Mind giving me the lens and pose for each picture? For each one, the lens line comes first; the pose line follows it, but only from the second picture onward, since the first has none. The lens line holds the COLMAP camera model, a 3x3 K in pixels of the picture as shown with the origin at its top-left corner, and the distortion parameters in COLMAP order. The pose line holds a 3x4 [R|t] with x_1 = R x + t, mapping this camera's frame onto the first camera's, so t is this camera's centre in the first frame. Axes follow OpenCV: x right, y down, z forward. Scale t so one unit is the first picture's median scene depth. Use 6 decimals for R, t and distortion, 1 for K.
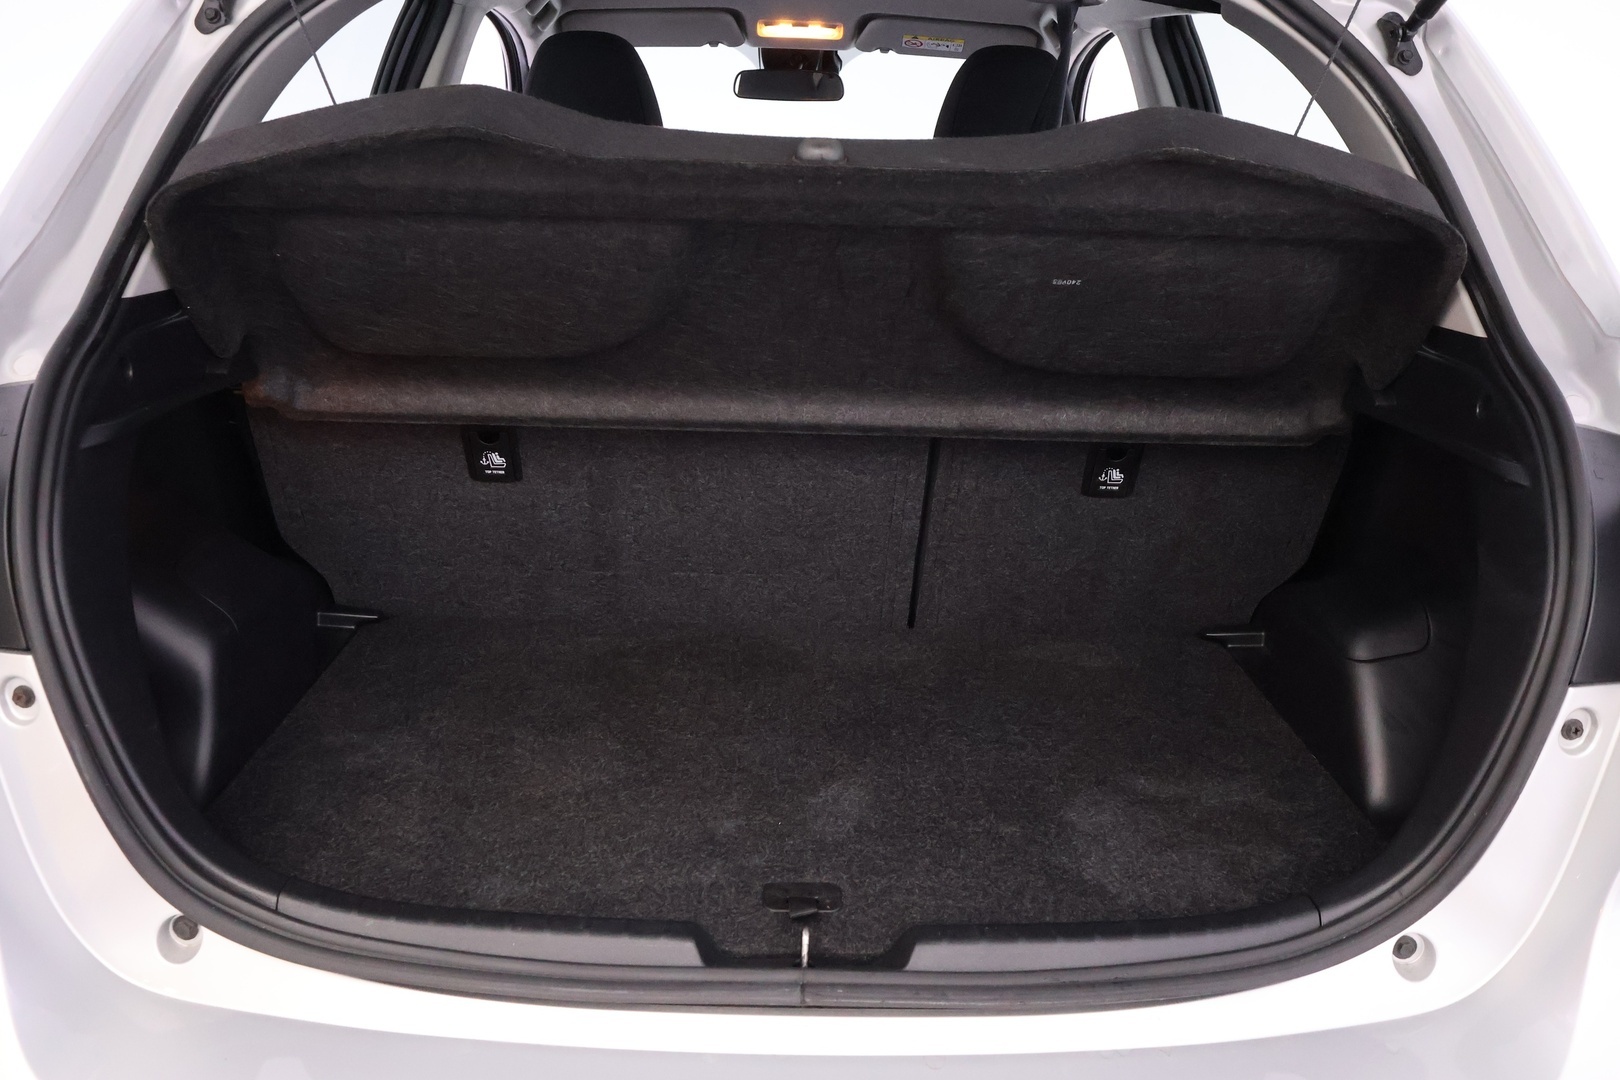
lens RADIAL K [[1274.7, 0, 818.6], [0, 1274.7, 545.4], [0, 0, 1]] dist [0.001889, 0.002420]
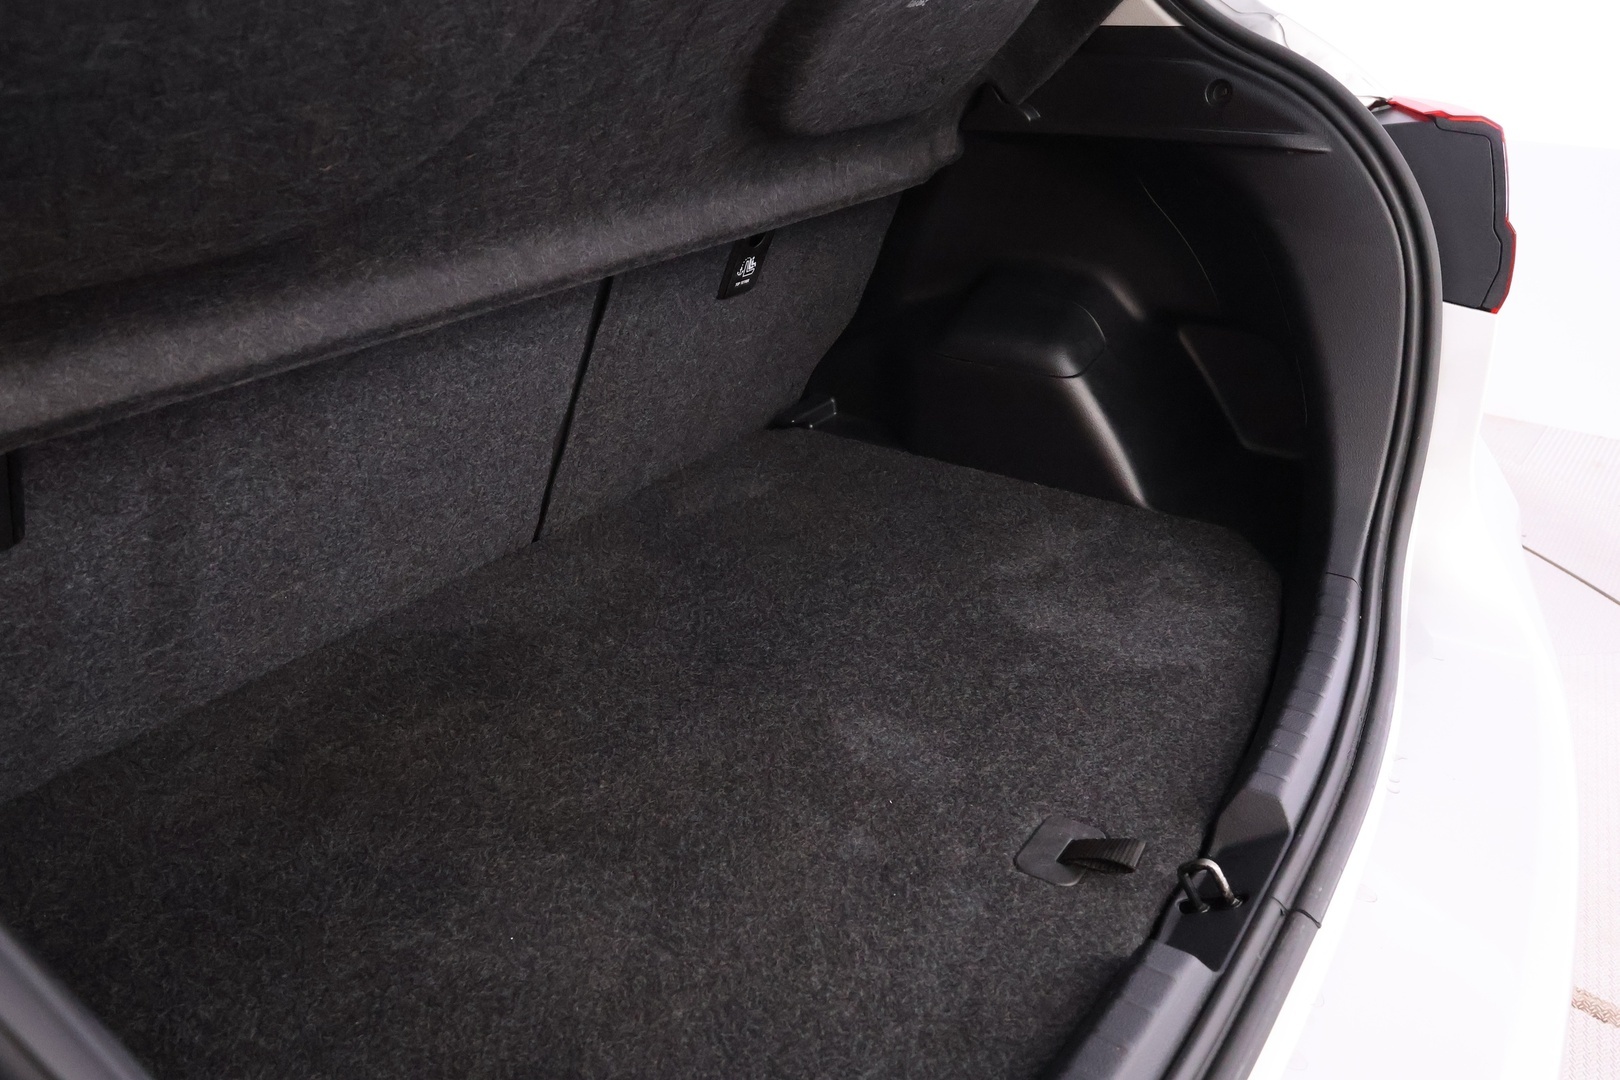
lens RADIAL K [[1274.7, 0, 818.6], [0, 1274.7, 545.4], [0, 0, 1]] dist [0.001889, 0.002420]
pose [[0.575124, -0.381542, 0.723643, -0.415122], [0.270683, 0.923505, 0.271791, -0.100244], [-0.771987, 0.039564, 0.634406, 0.442438]]
